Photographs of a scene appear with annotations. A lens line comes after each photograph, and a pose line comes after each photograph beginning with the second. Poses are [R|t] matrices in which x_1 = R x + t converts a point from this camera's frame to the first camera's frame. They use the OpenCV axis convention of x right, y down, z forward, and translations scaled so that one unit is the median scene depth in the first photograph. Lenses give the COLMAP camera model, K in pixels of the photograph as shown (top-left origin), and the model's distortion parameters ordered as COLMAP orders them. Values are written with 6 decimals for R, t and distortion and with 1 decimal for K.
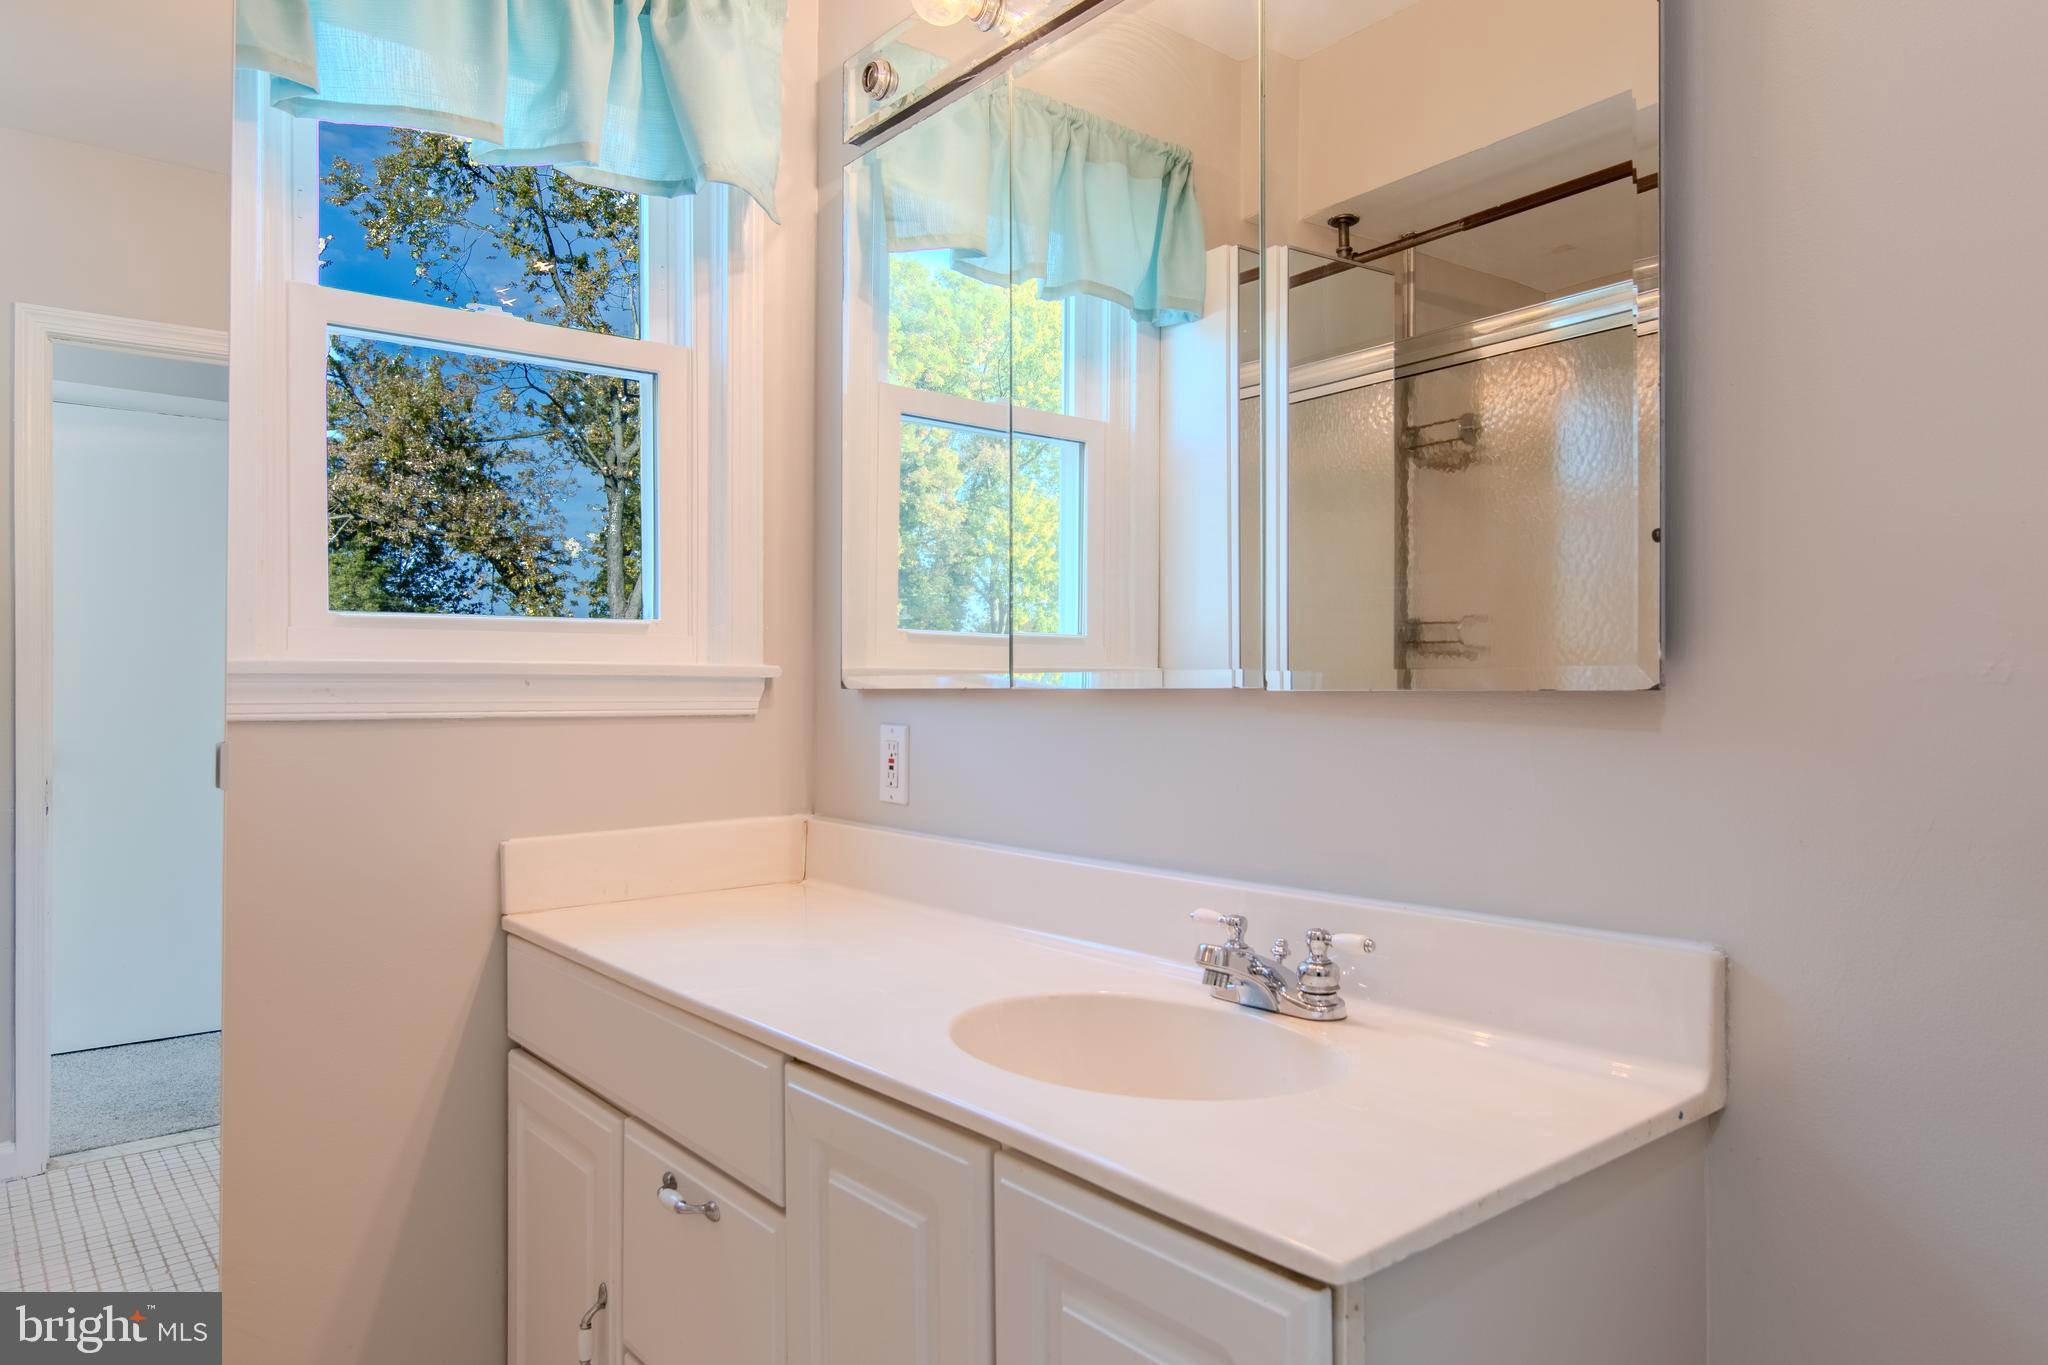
lens RADIAL K [[1341.0, 0, 1024.0], [0, 1341.0, 682.5], [0, 0, 1]] dist [0.013091, -0.000164]
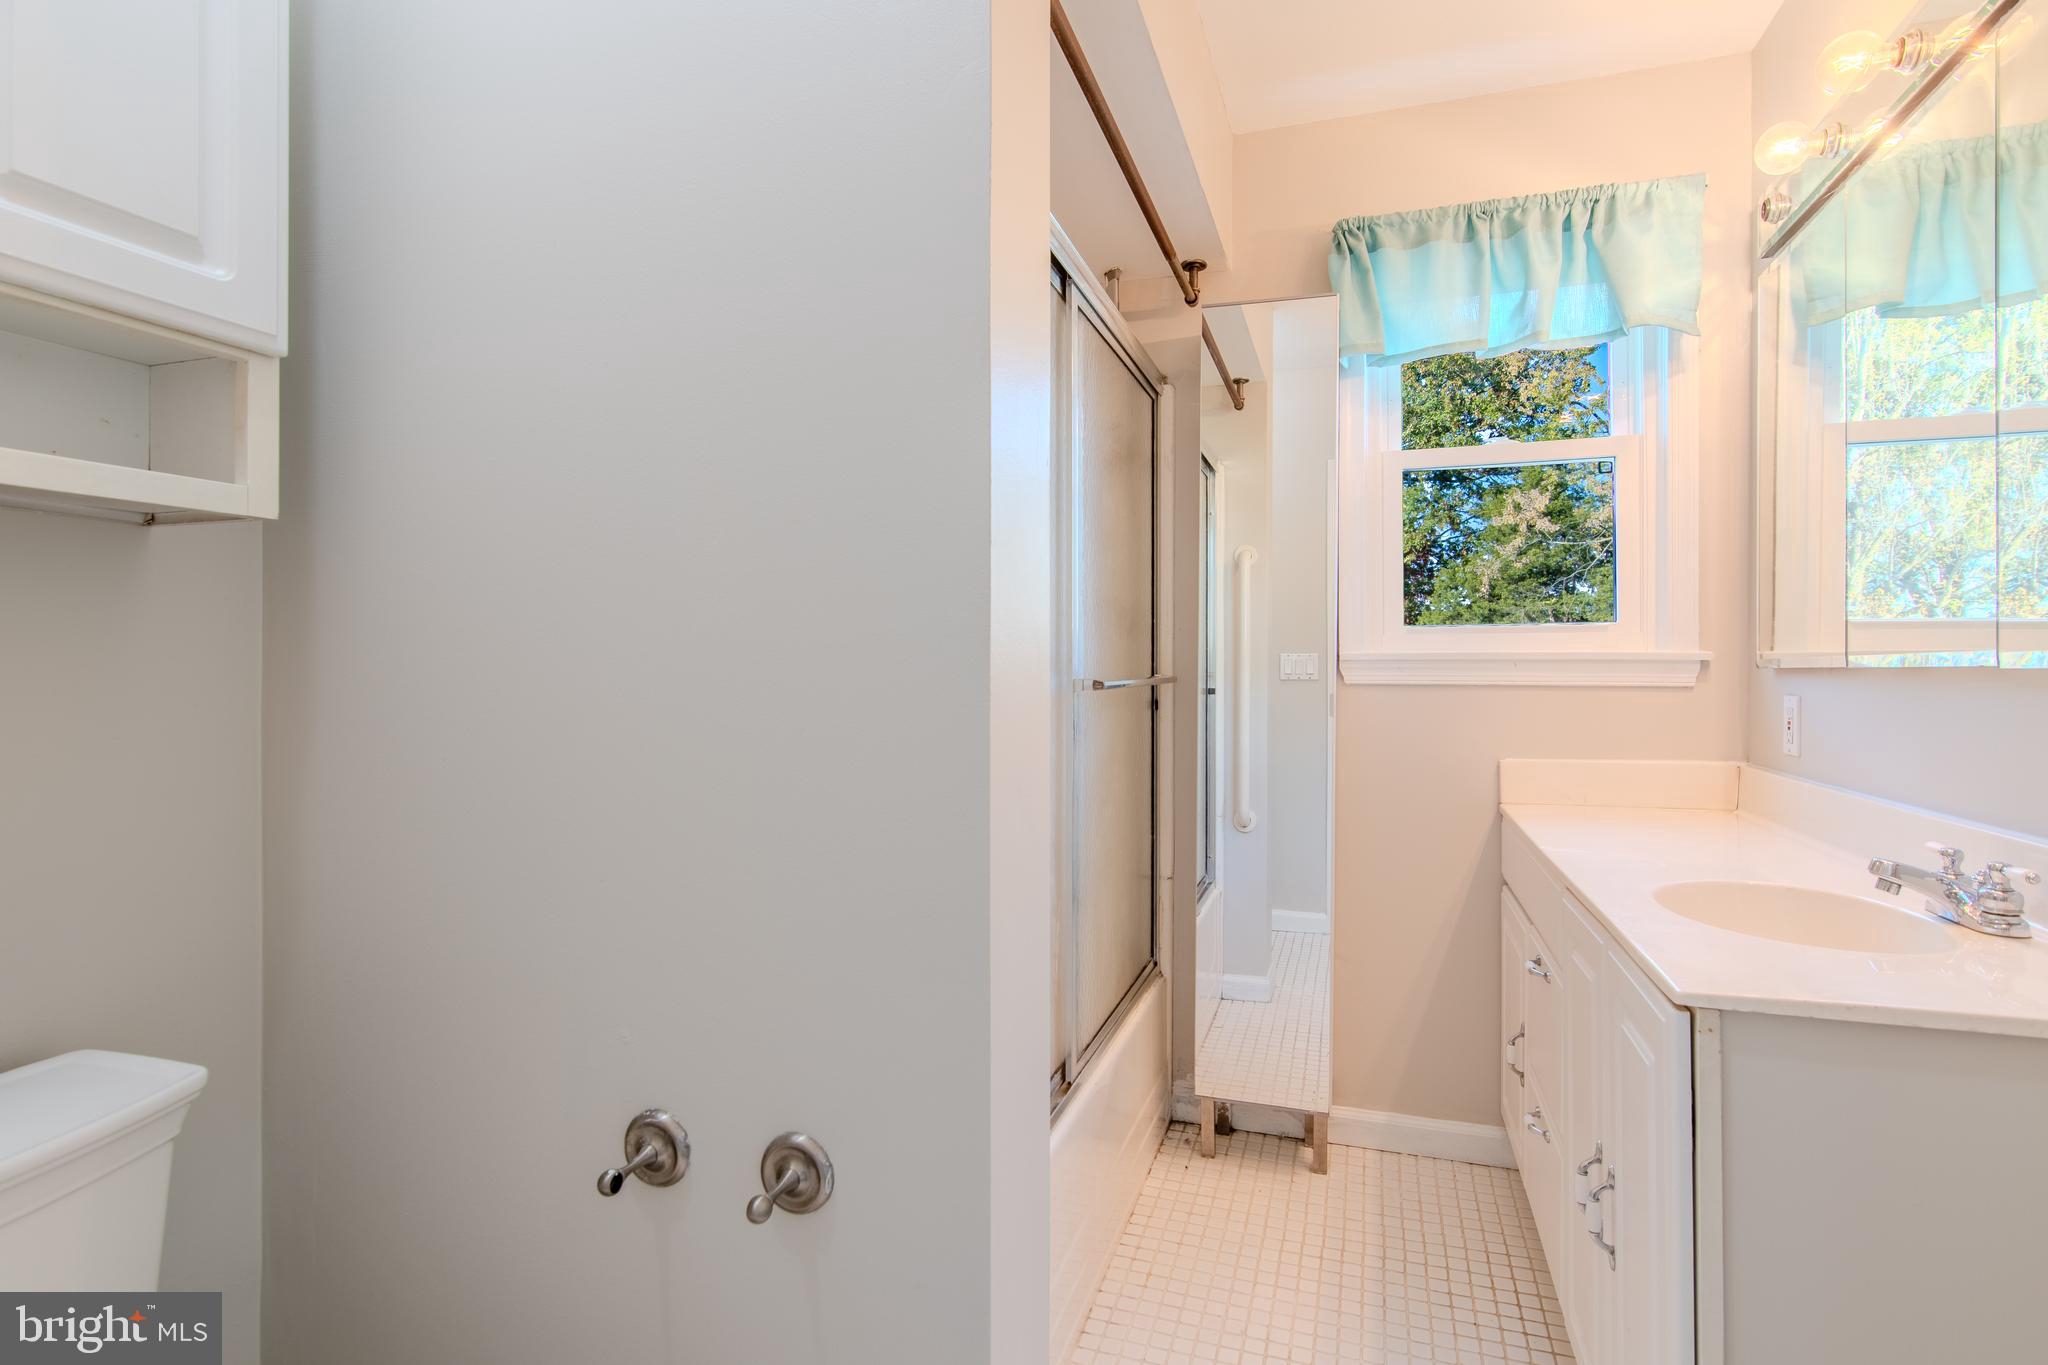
lens RADIAL K [[1003.4, 0, 1024.0], [0, 1003.4, 682.5], [0, 0, 1]] dist [-0.001458, 0.000250]
pose [[0.534451, 0.011632, -0.845119, 0.346871], [0.002327, 0.999881, 0.015233, 0.002291], [0.845196, -0.010108, 0.534361, -0.162976]]
